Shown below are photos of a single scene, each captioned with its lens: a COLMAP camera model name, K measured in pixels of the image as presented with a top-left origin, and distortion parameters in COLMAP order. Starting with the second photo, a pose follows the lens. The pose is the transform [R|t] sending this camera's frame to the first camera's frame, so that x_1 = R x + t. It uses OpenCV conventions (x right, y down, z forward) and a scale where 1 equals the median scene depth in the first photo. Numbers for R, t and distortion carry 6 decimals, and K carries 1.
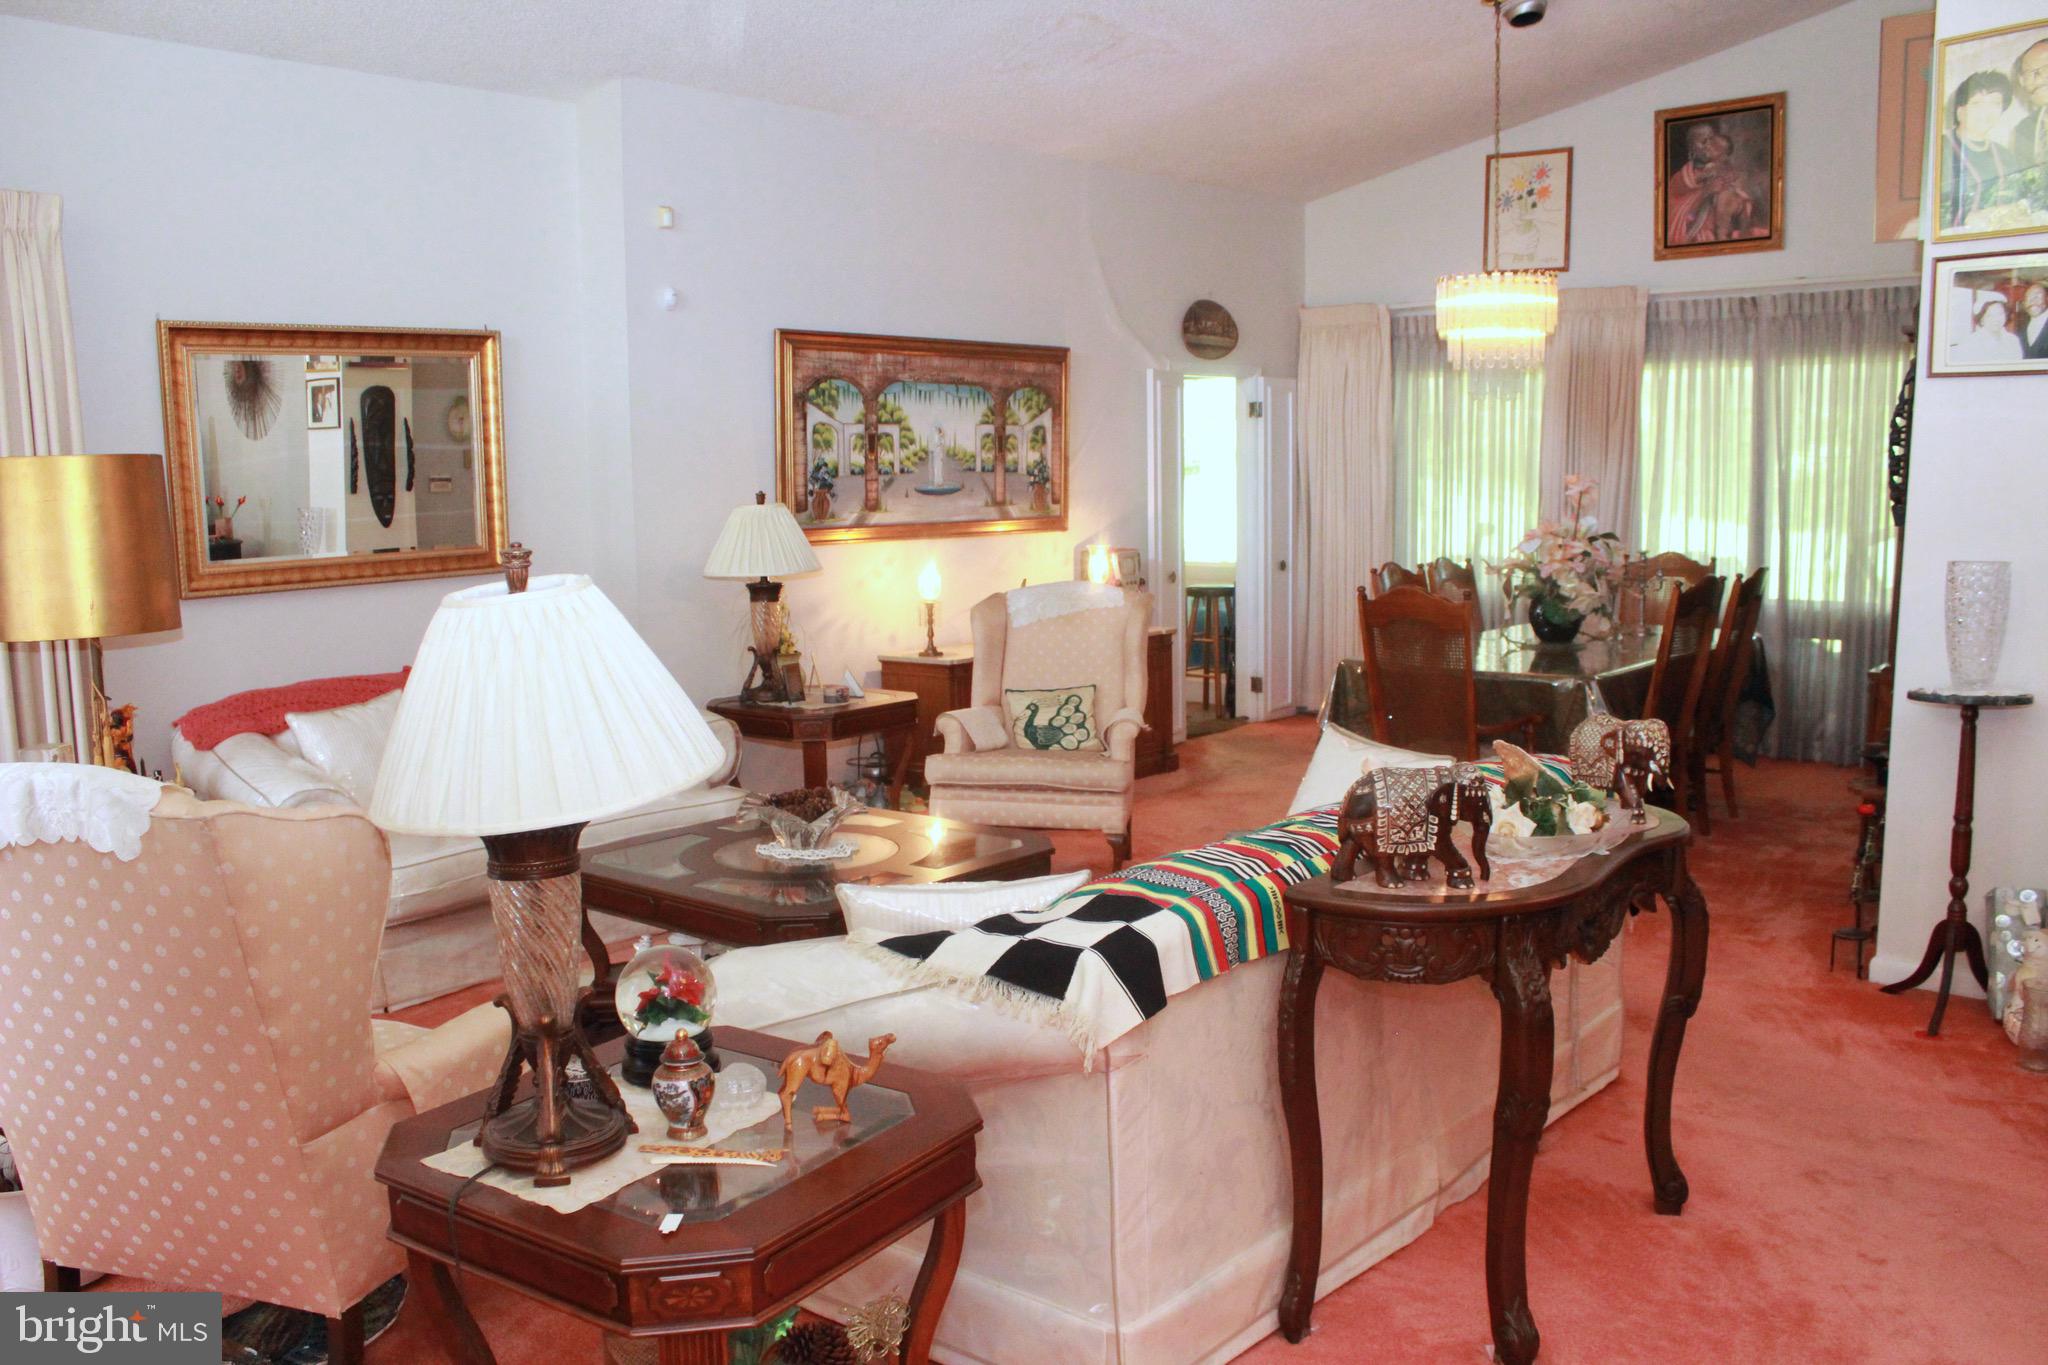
lens RADIAL K [[1671.9, 0, 1021.3], [0, 1671.9, 707.1], [0, 0, 1]] dist [-0.168814, 0.137769]
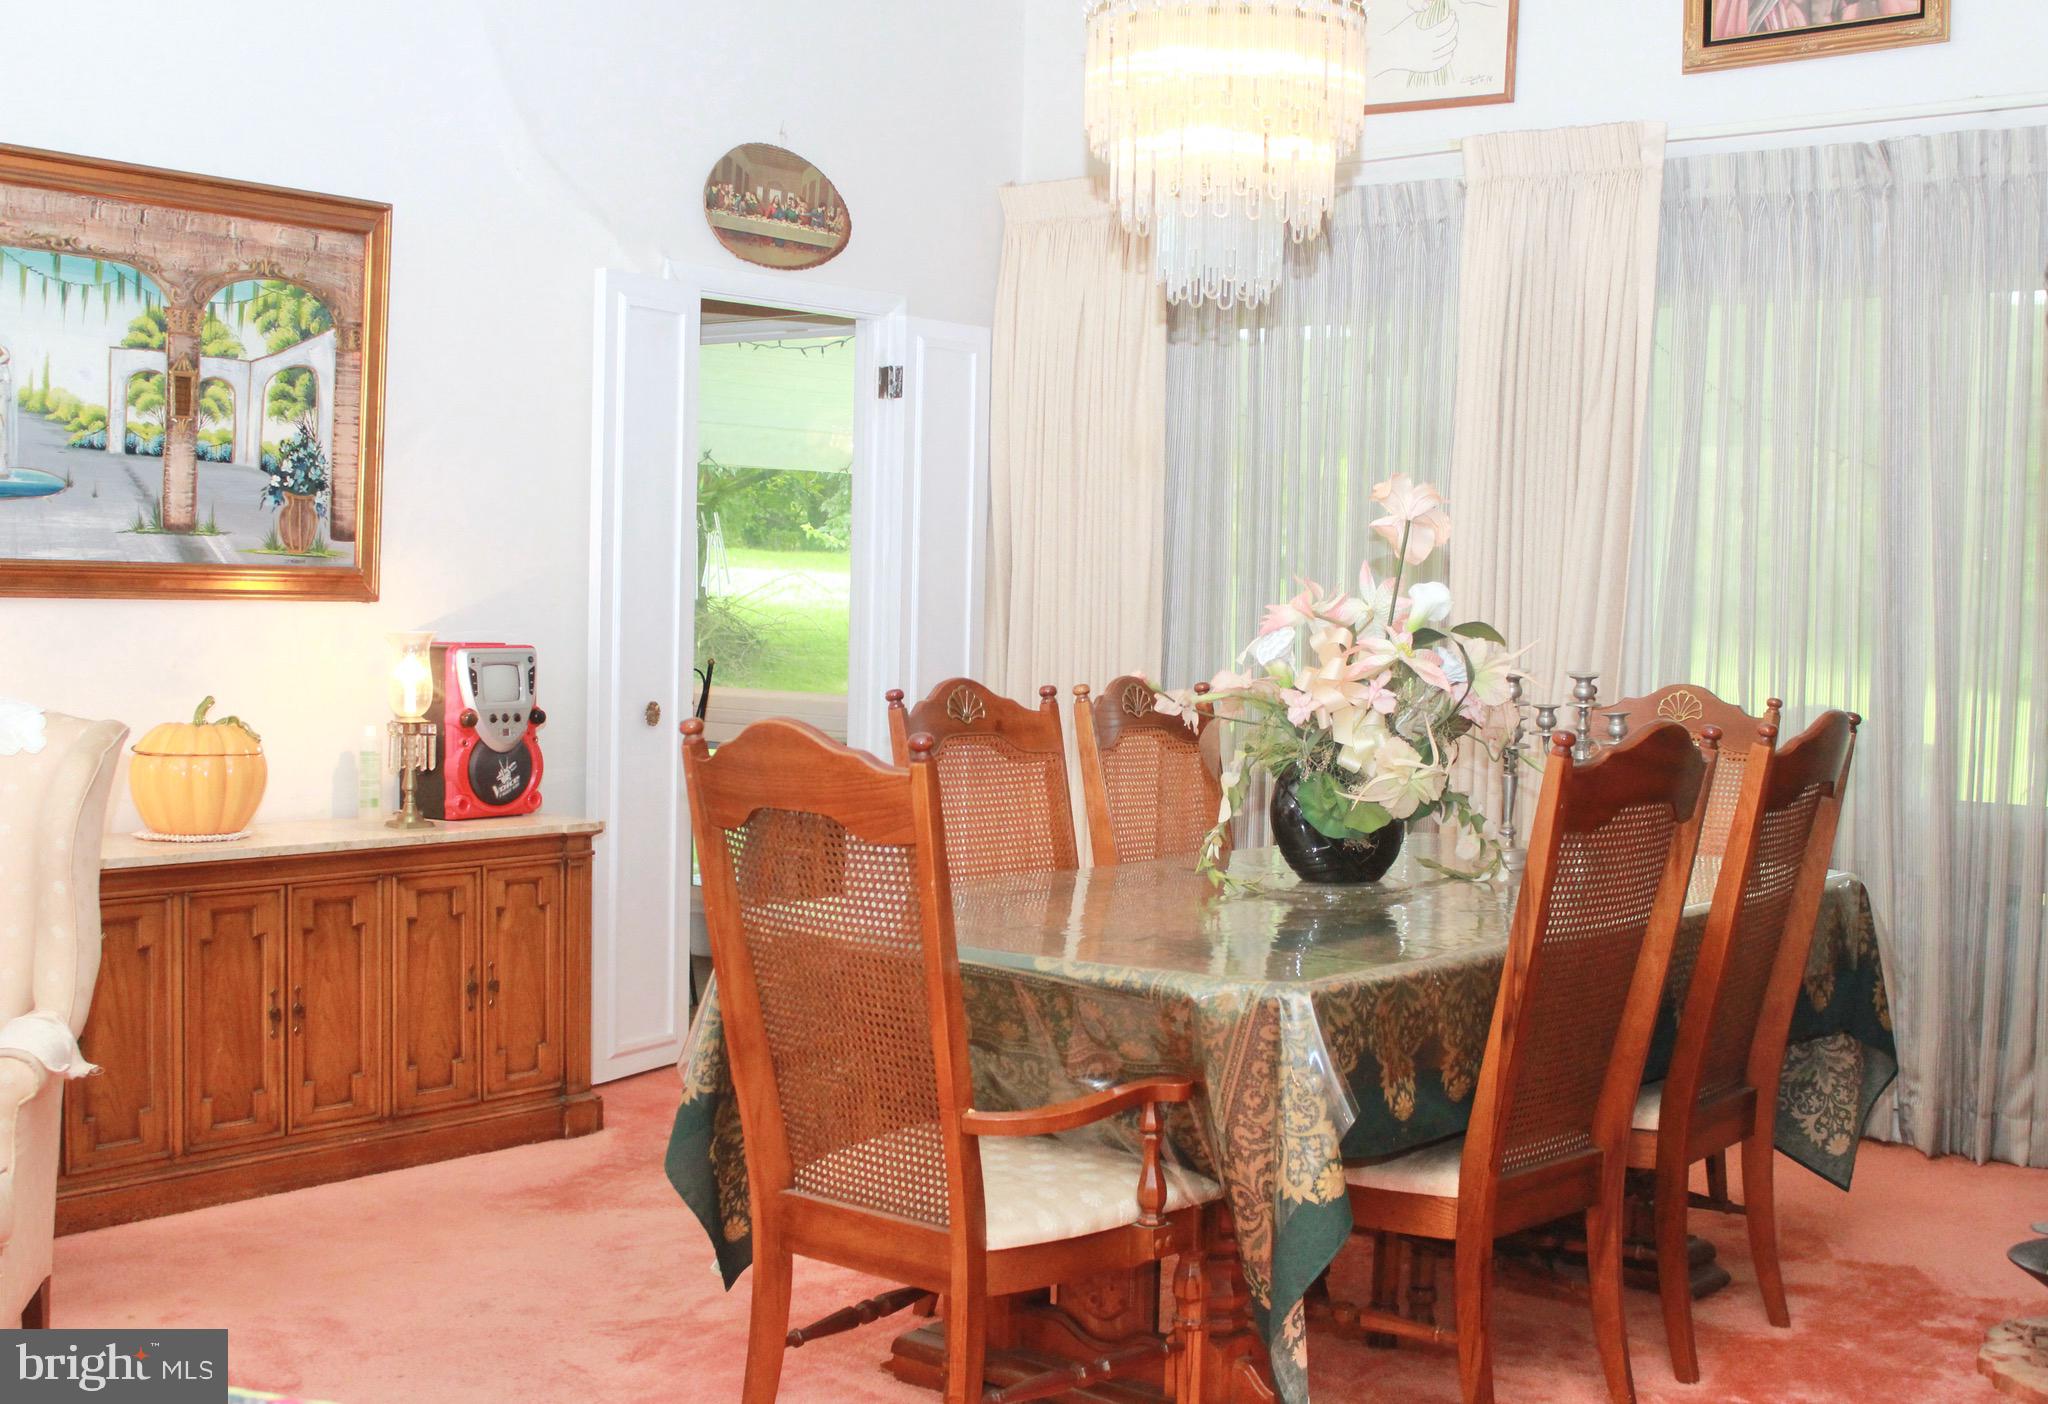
lens RADIAL K [[2584.1, 0, 1024.0], [0, 2584.1, 702.0], [0, 0, 1]] dist [-0.113421, 0.161527]
pose [[0.998362, 0.038335, 0.042482, 0.183022], [-0.034104, 0.994778, -0.096196, -0.016533], [-0.045948, 0.094590, 0.994455, 0.301111]]
